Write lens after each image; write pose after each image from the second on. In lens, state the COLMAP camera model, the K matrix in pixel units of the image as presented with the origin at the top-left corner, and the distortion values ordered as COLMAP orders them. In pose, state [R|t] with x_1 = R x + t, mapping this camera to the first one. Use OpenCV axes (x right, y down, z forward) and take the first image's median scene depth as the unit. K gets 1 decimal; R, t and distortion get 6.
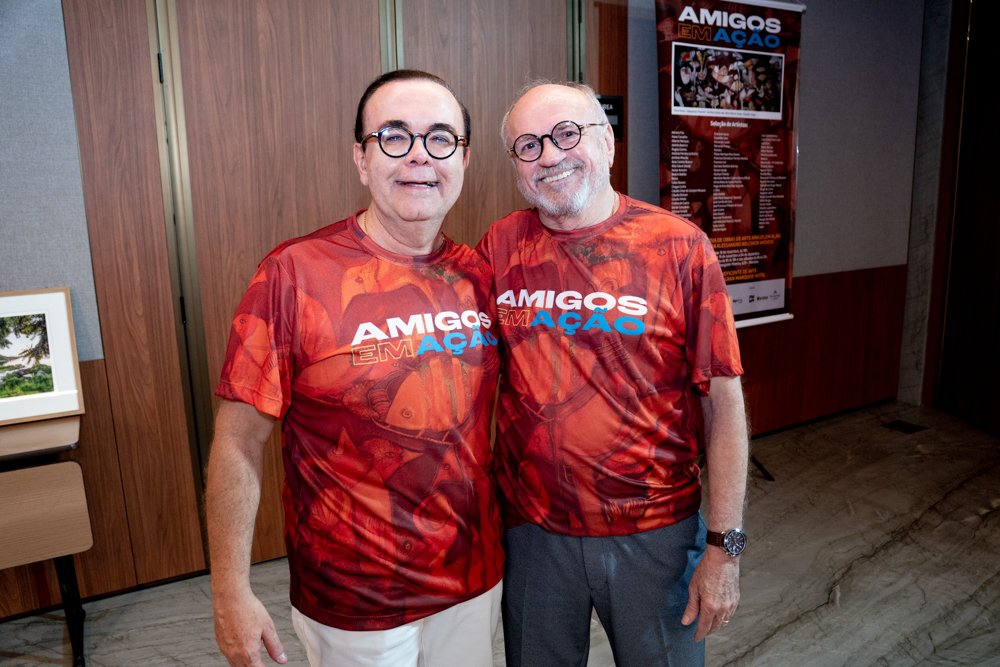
lens RADIAL K [[749.2, 0, 505.1], [0, 749.2, 340.8], [0, 0, 1]] dist [-0.117557, 0.083338]
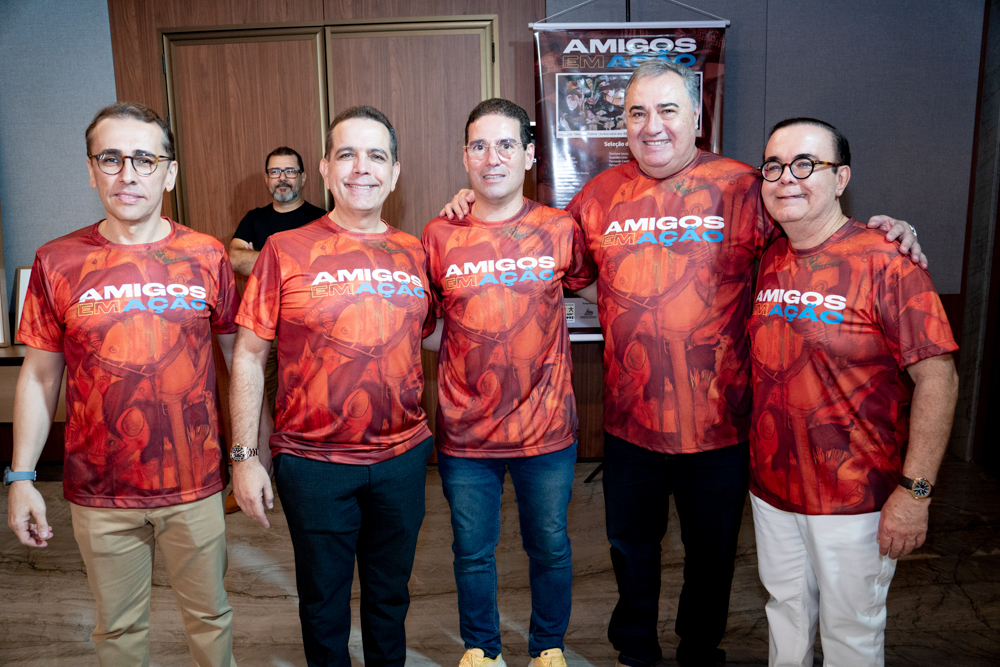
lens RADIAL K [[749.2, 0, 504.9], [0, 749.2, 339.8], [0, 0, 1]] dist [-0.117557, 0.083338]
pose [[0.874039, 0.094525, -0.476571, 0.698079], [-0.101846, 0.994745, 0.010514, -0.009450], [0.475061, 0.039347, 0.879073, -0.003335]]
